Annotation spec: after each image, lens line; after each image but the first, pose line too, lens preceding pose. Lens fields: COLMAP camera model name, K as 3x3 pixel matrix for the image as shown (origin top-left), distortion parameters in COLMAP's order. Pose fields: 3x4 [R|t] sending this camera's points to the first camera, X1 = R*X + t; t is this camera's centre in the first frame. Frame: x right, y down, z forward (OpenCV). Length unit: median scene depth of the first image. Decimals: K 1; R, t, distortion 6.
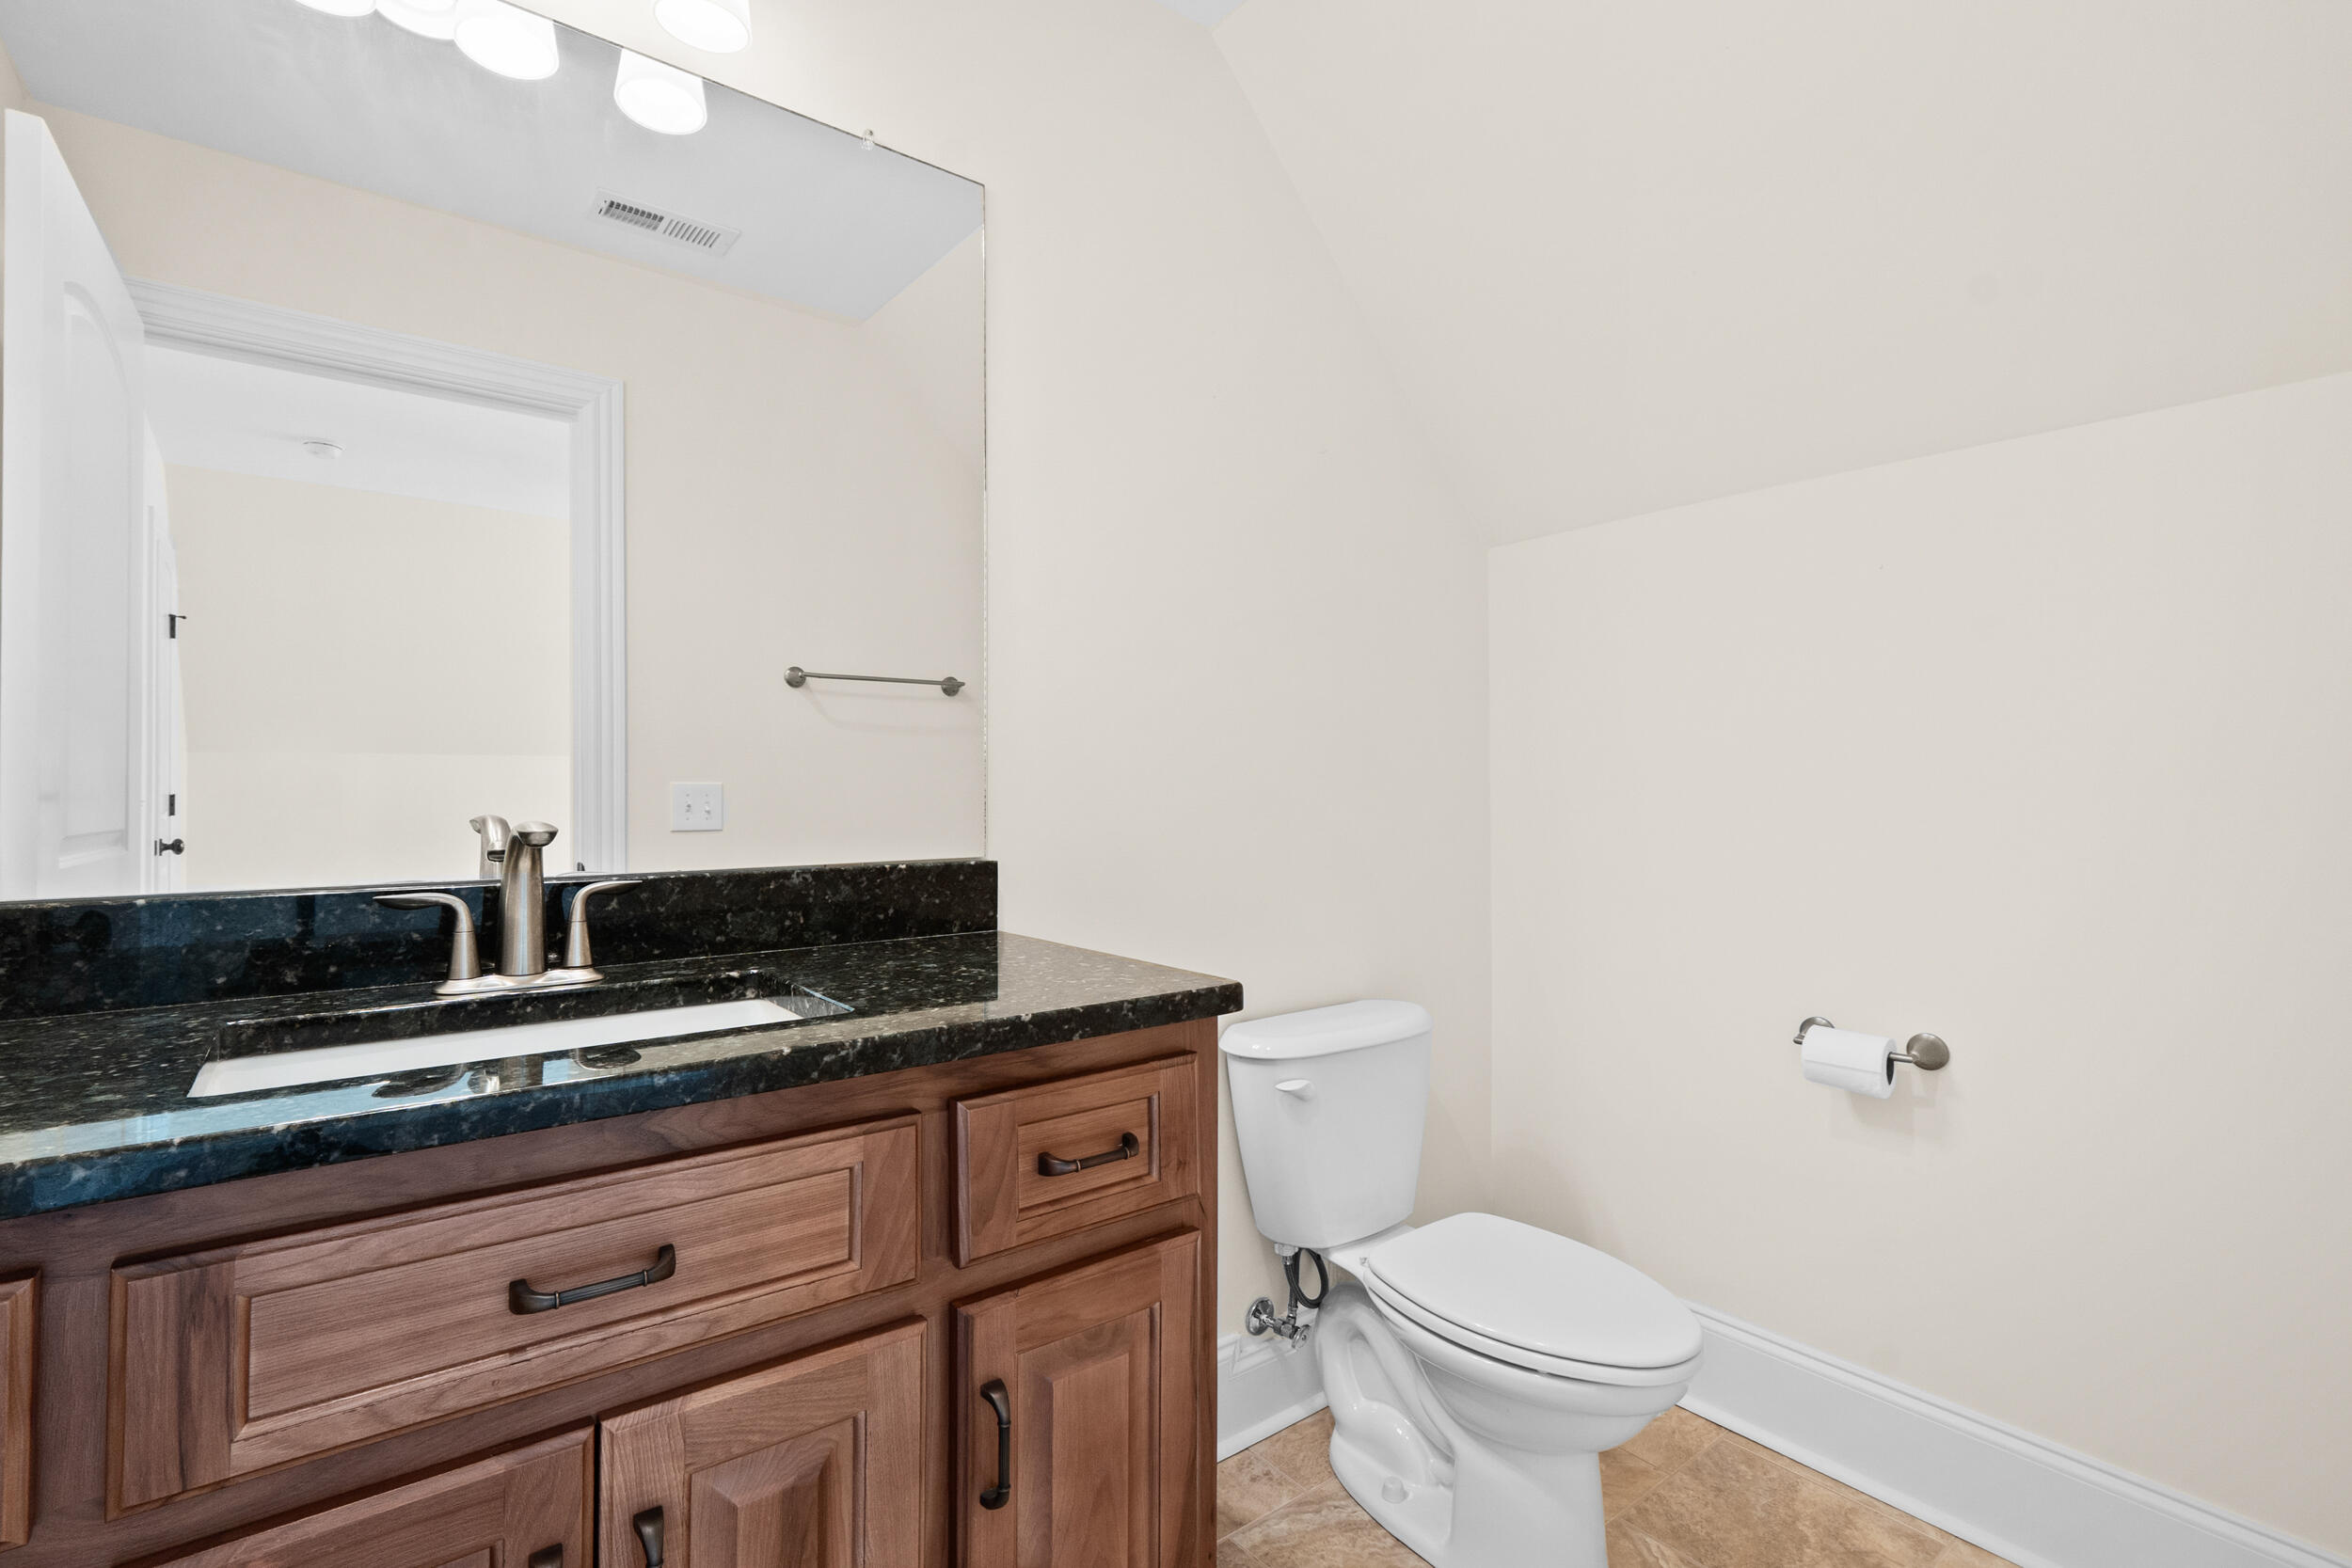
lens RADIAL K [[1089.9, 0, 1176.0], [0, 1089.9, 784.0], [0, 0, 1]] dist [0.001869, 0.000168]
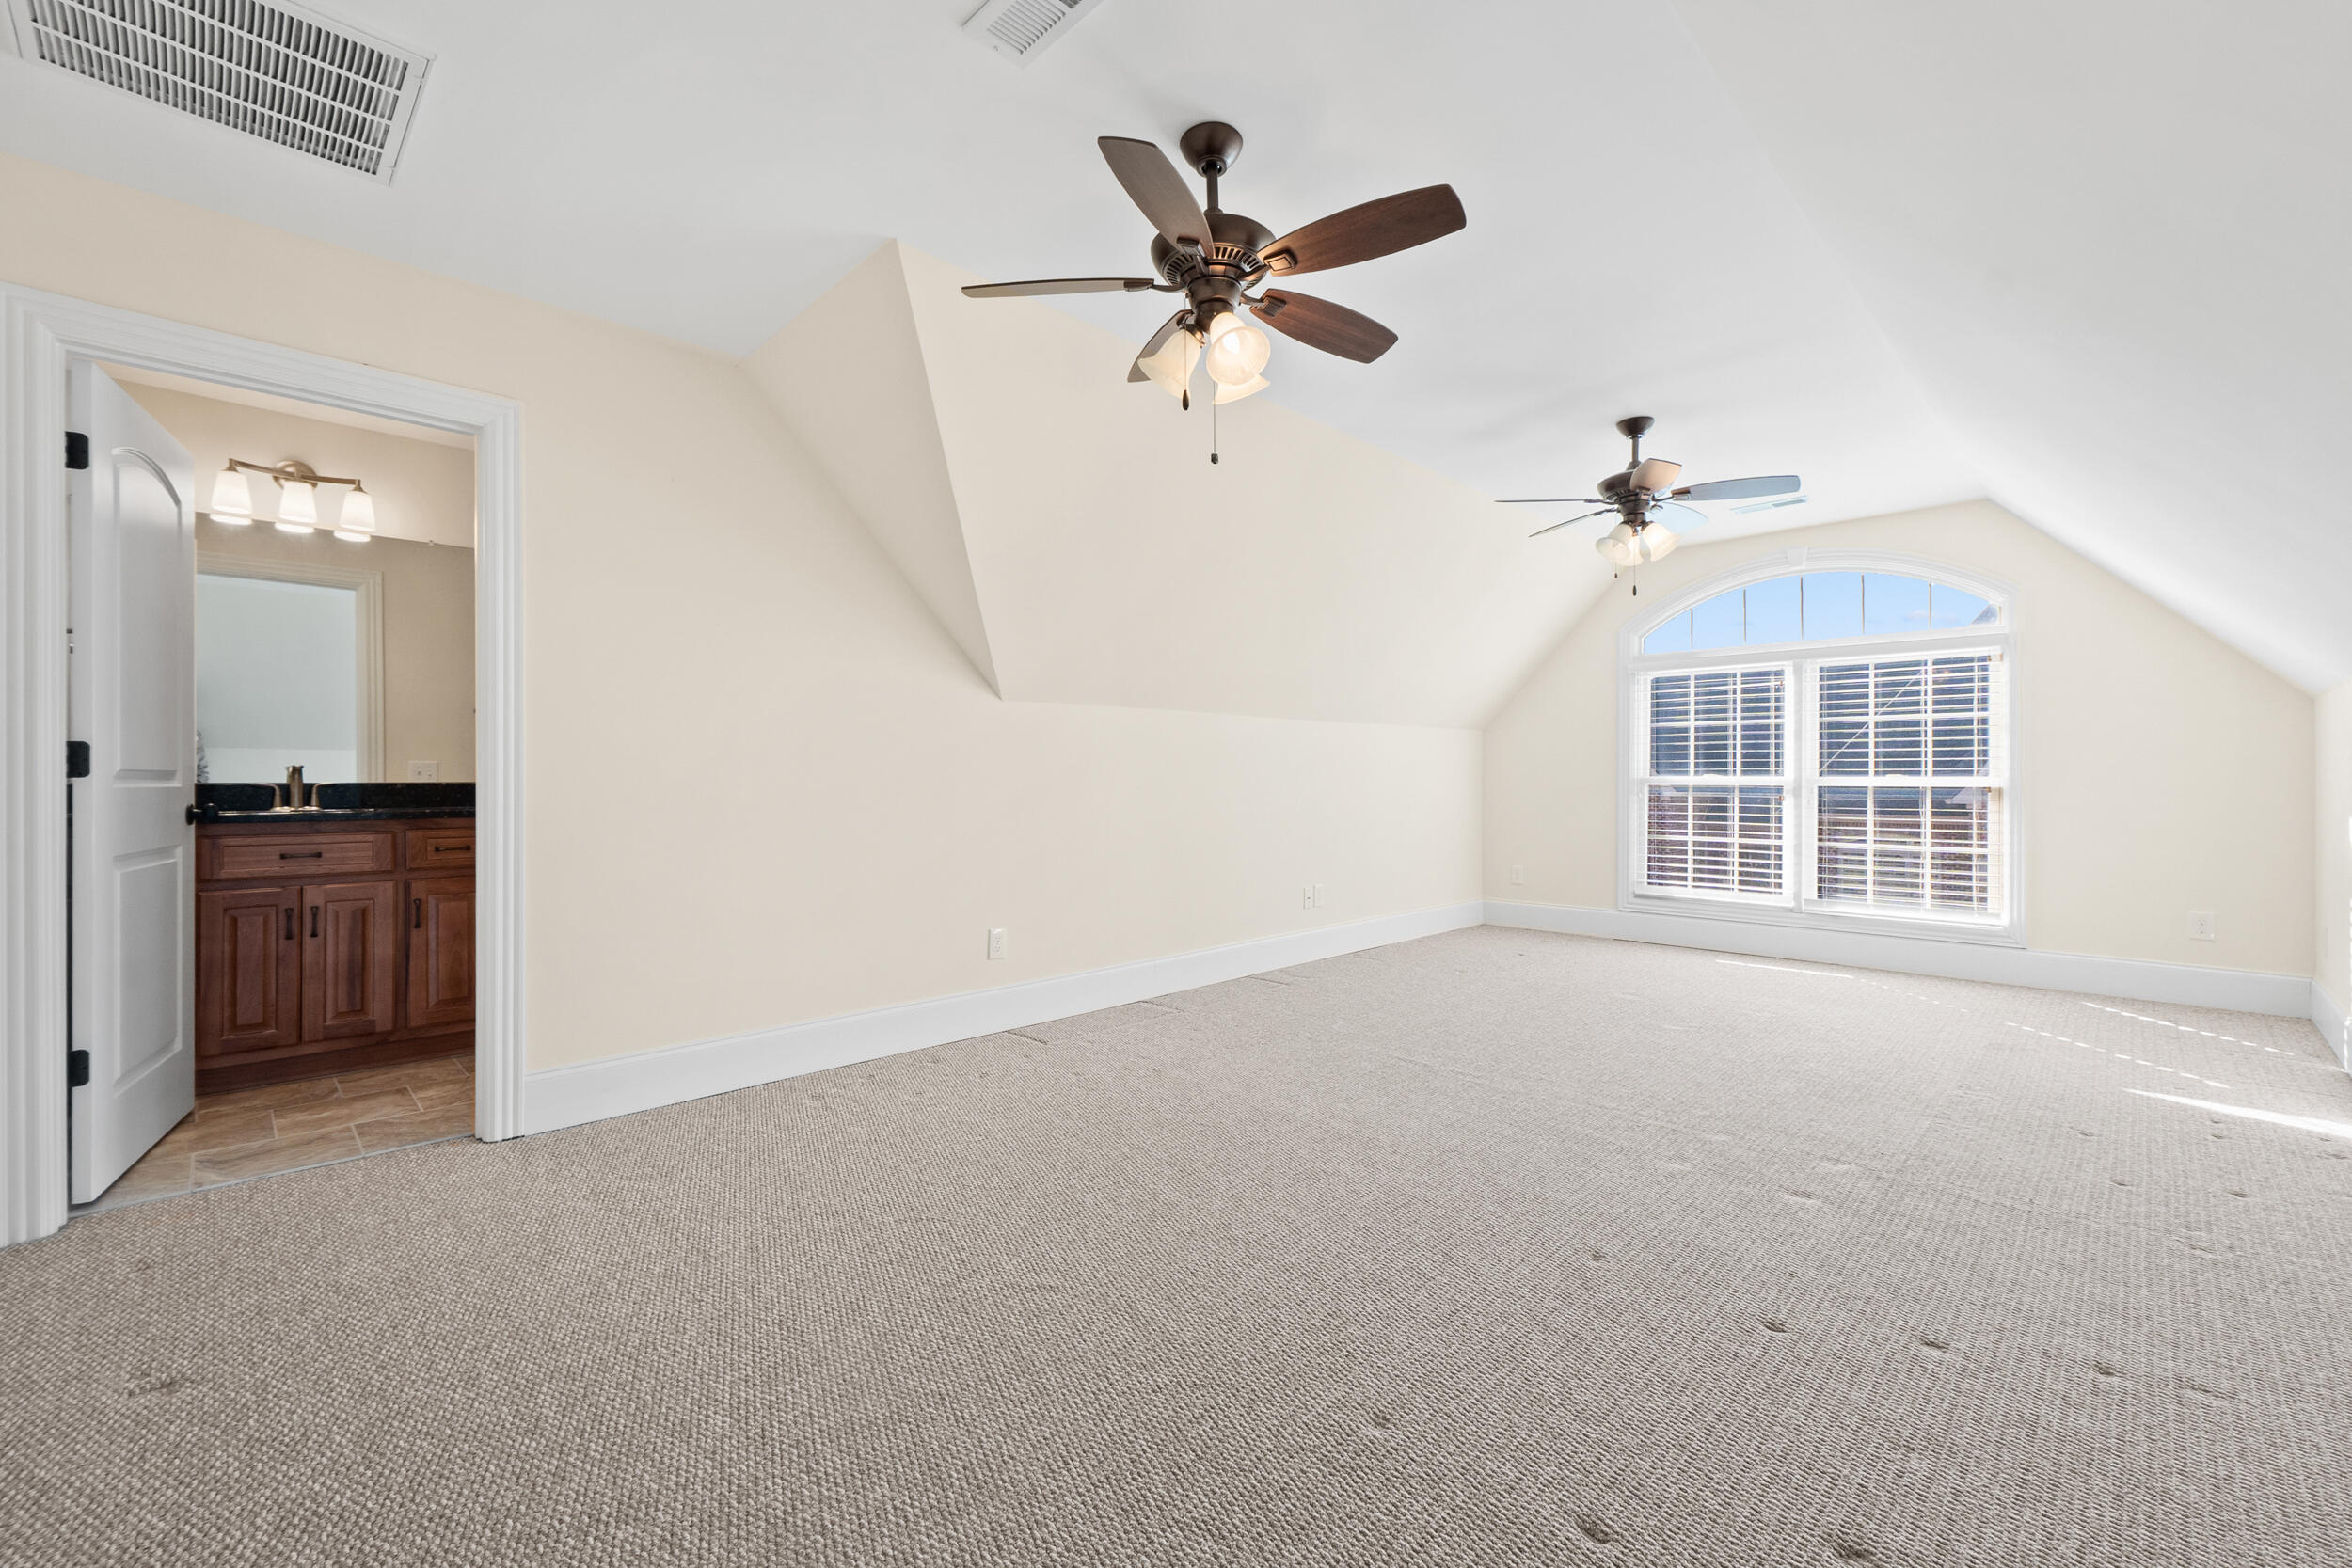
lens RADIAL K [[967.3, 0, 1176.0], [0, 967.3, 784.0], [0, 0, 1]] dist [-0.002070, 0.000130]
pose [[0.992493, -0.001510, 0.122289, 1.945670], [0.000863, 0.999985, 0.005343, 0.085283], [-0.122295, -0.005197, 0.992480, -2.590280]]
